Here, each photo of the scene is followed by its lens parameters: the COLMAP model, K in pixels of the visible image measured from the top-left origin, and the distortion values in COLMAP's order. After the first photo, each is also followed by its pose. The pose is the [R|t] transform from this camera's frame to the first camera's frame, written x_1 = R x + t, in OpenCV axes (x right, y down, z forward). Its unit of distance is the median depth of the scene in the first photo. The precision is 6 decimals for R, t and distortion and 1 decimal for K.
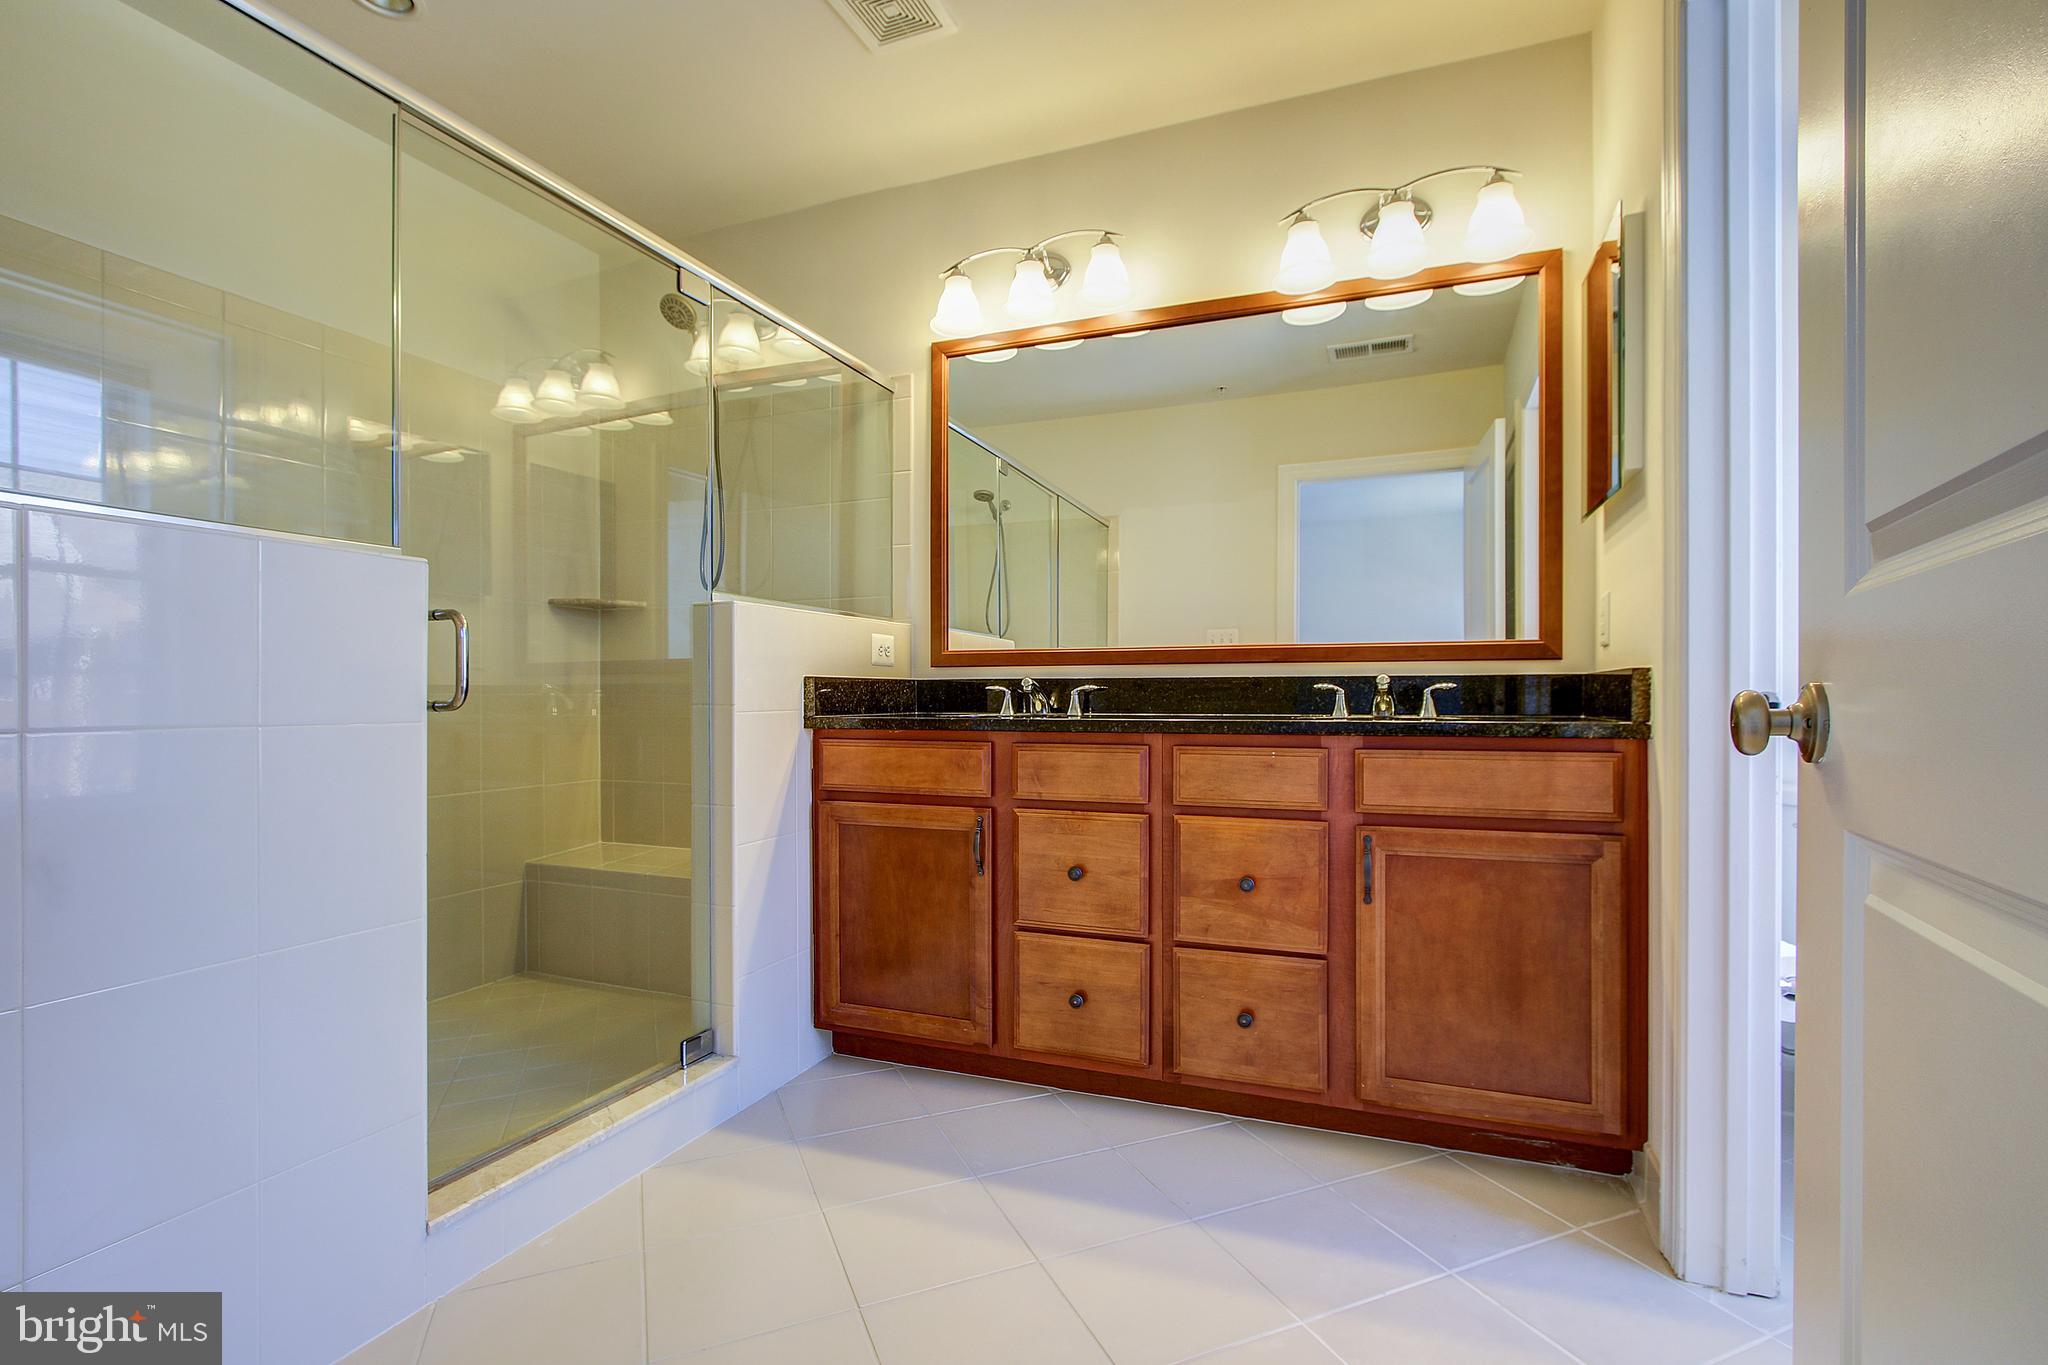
lens RADIAL K [[948.3, 0, 1031.0], [0, 948.3, 693.9], [0, 0, 1]] dist [-0.011201, 0.005360]
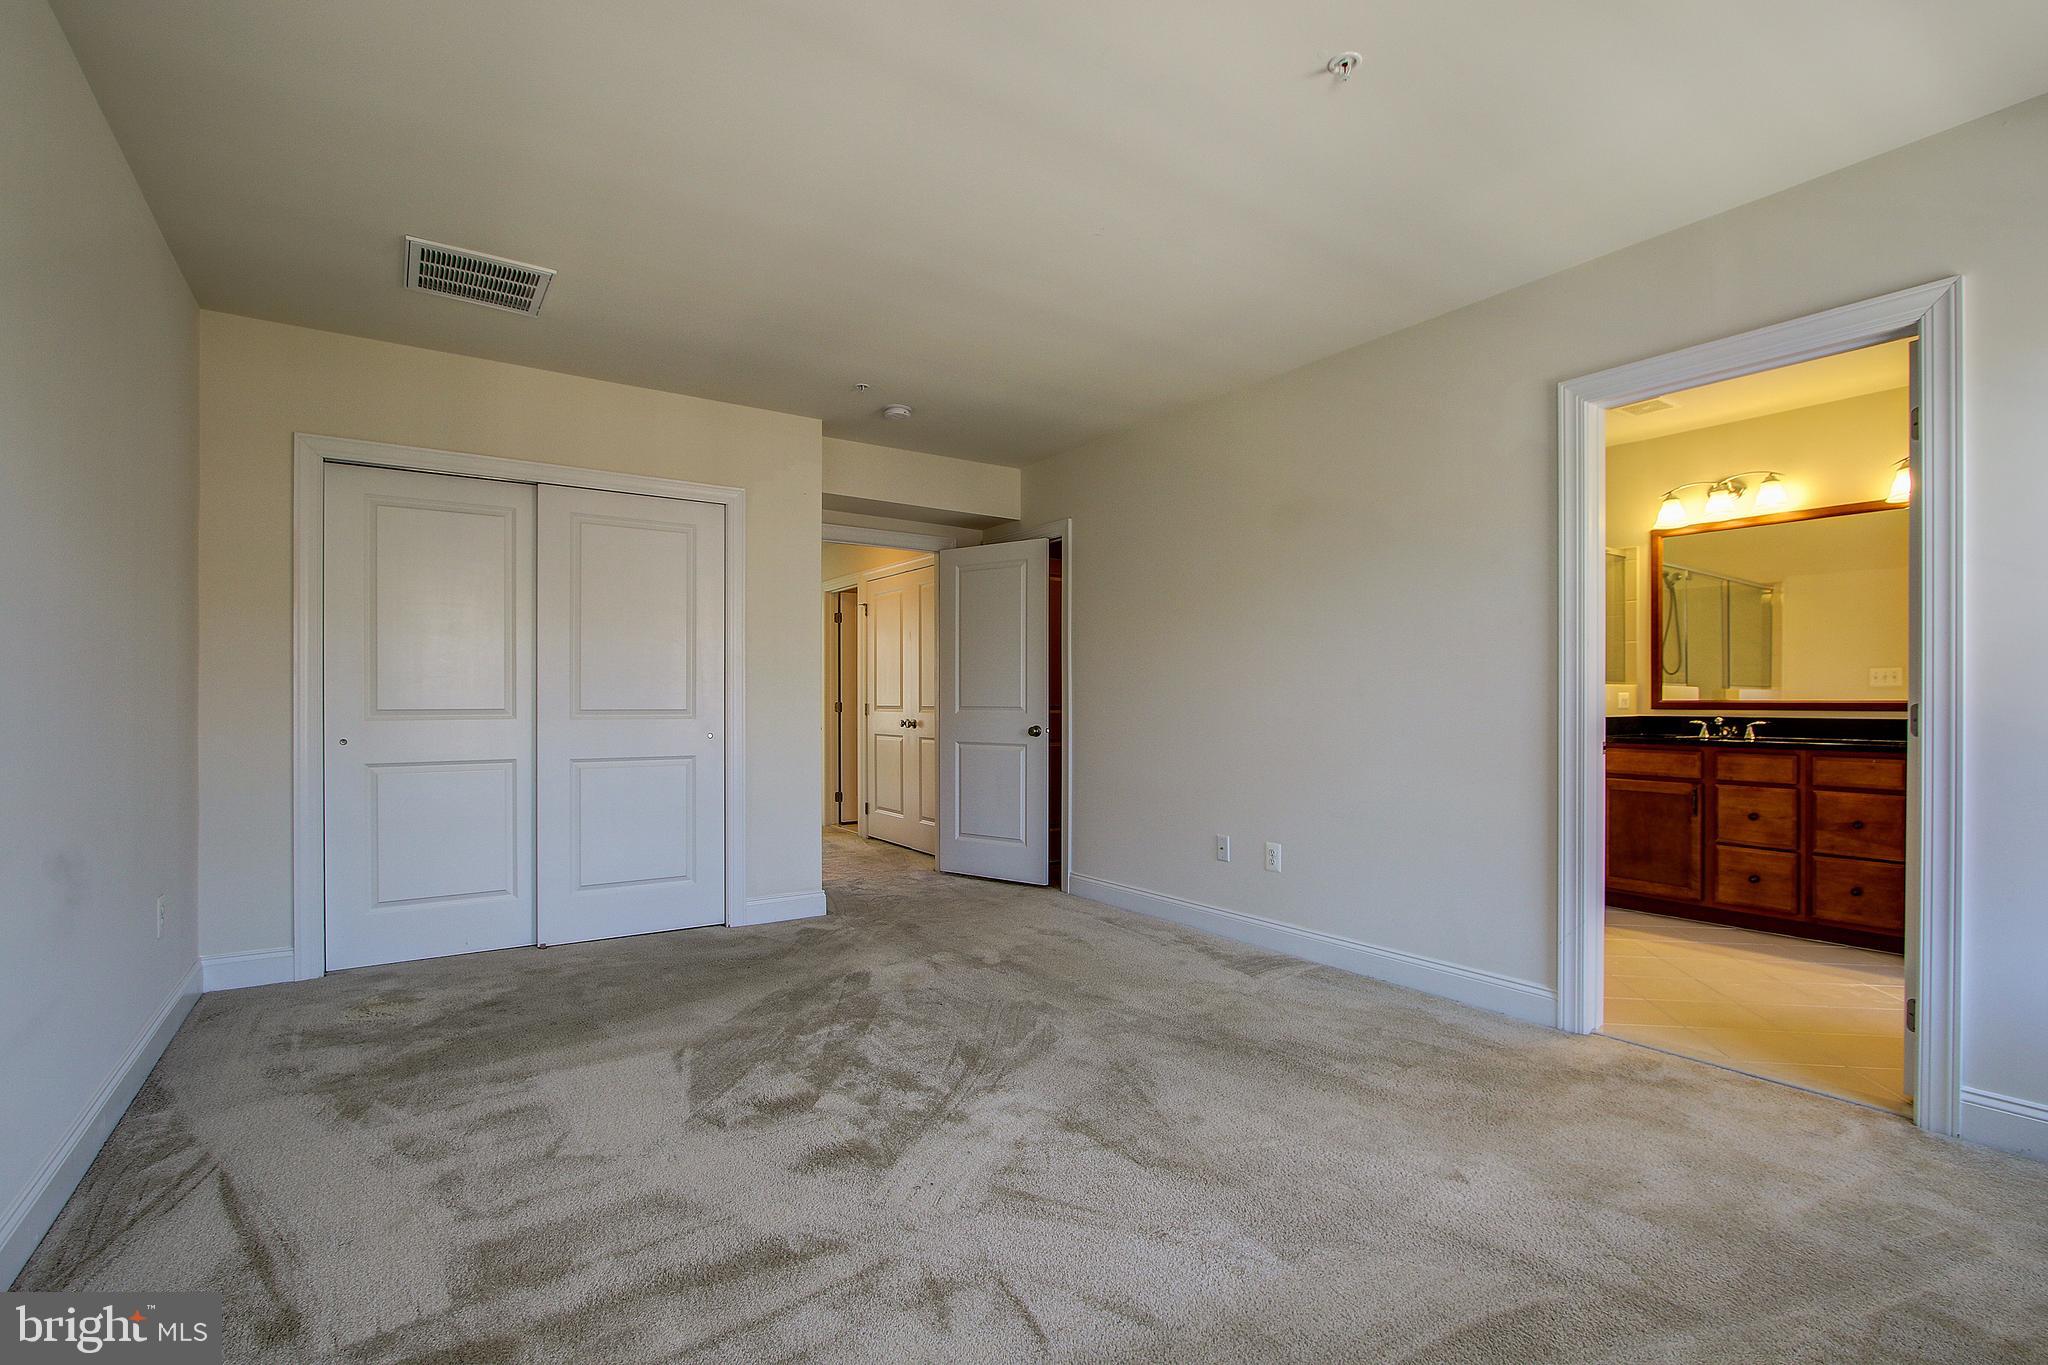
lens RADIAL K [[948.3, 0, 1062.5], [0, 948.3, 699.4], [0, 0, 1]] dist [-0.011201, 0.005360]
pose [[0.845424, 0.001052, -0.534095, -0.121290], [0.000042, 0.999998, 0.002037, -0.066283], [0.534096, -0.001744, 0.845422, -1.478127]]
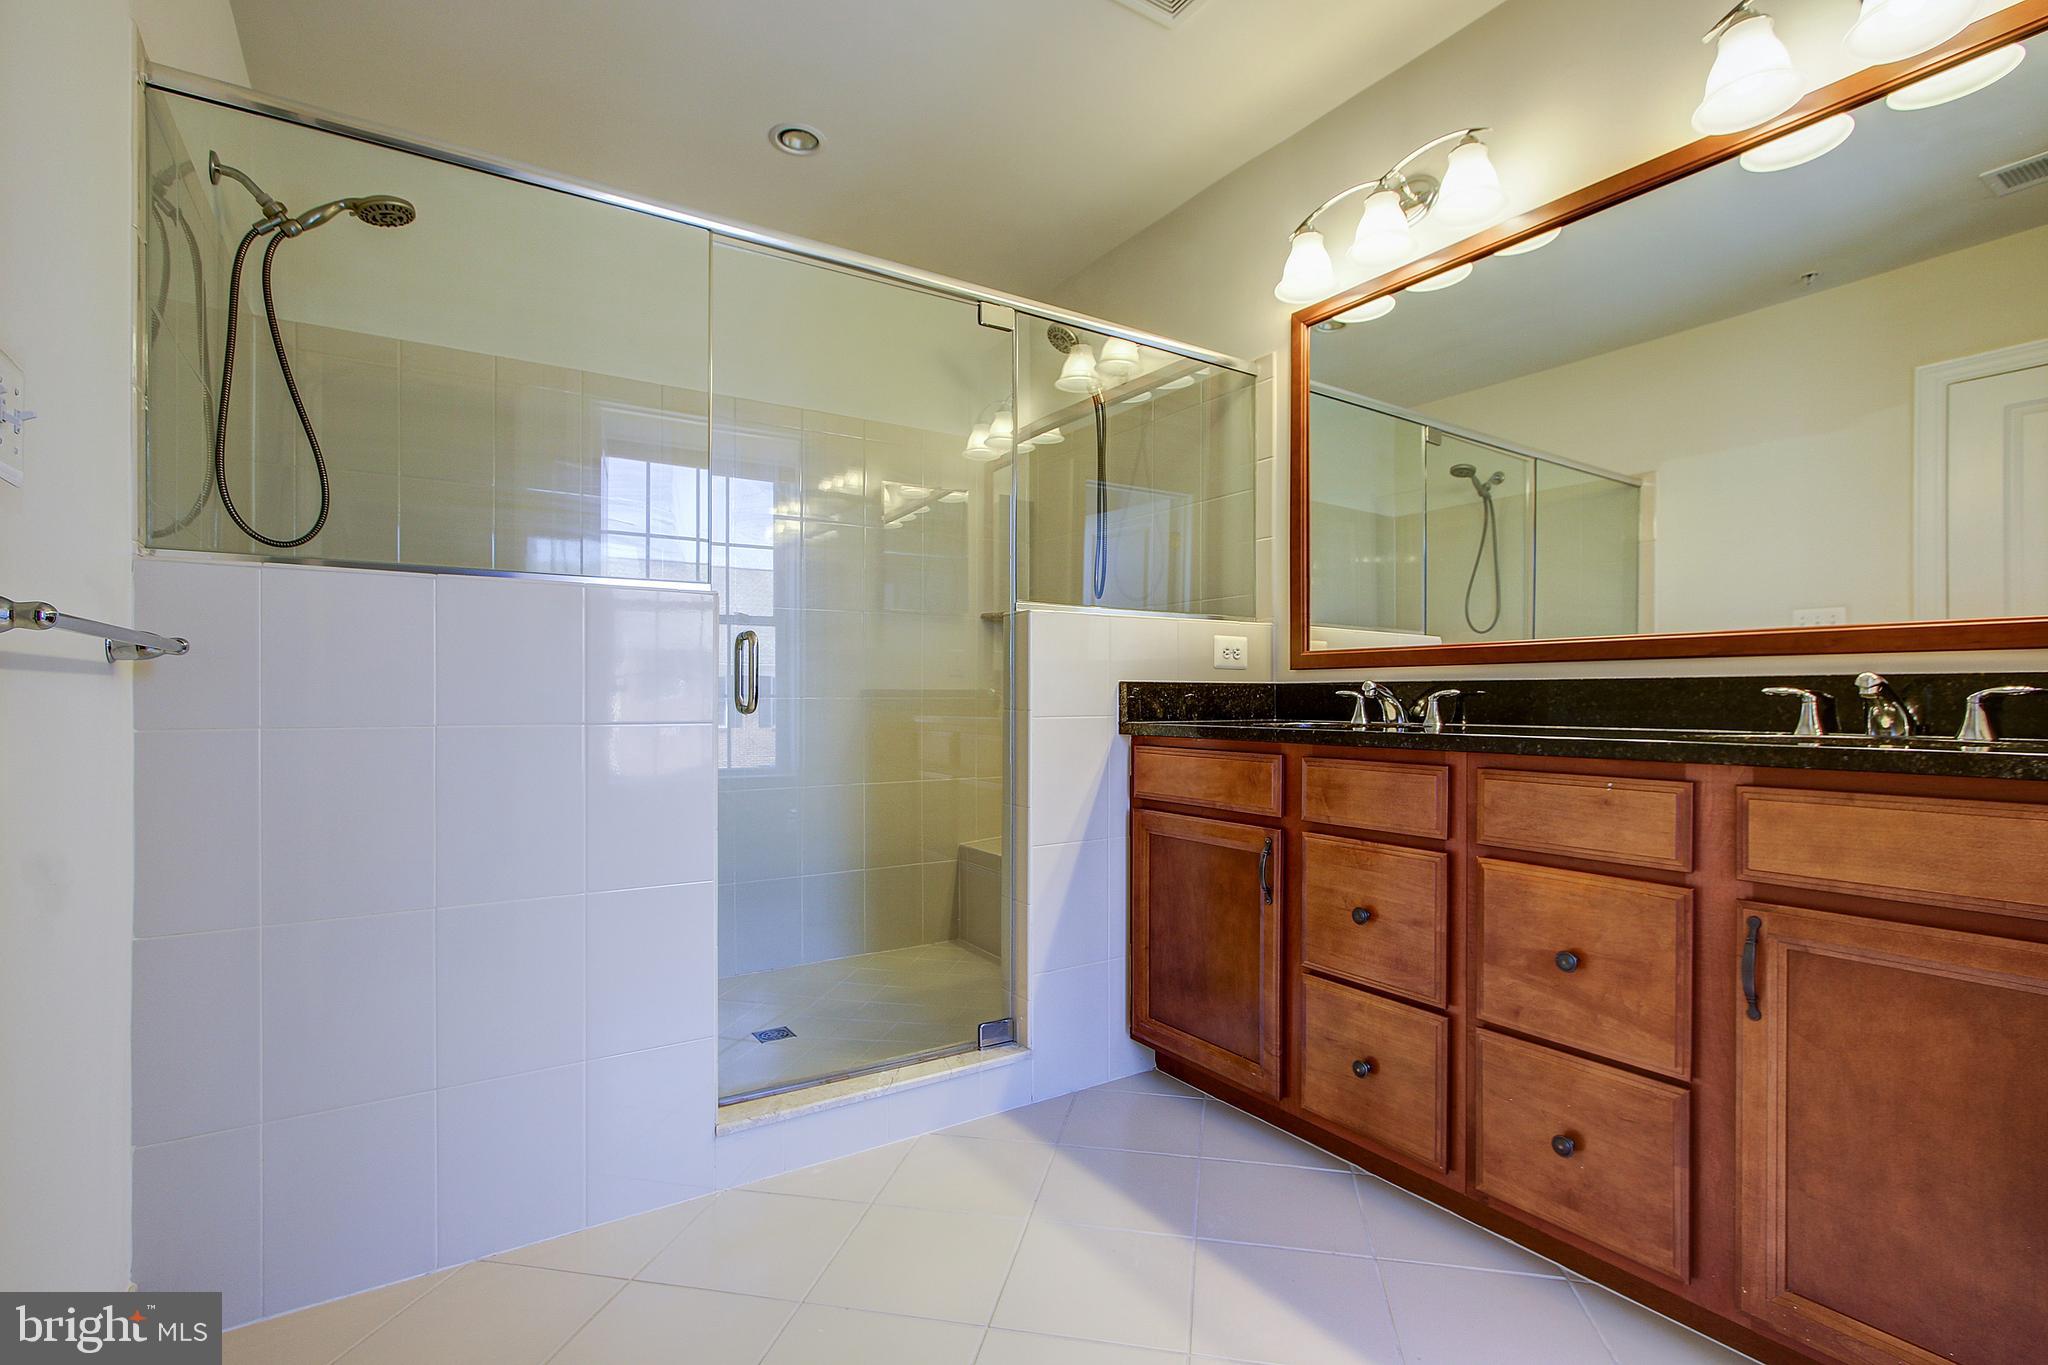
lens RADIAL K [[948.3, 0, 1035.2], [0, 948.3, 695.7], [0, 0, 1]] dist [-0.011201, 0.005360]
pose [[0.819817, 0.000558, -0.572625, 0.282073], [-0.000847, 1.000000, -0.000238, -0.004019], [0.572624, 0.000680, 0.819818, 0.148703]]
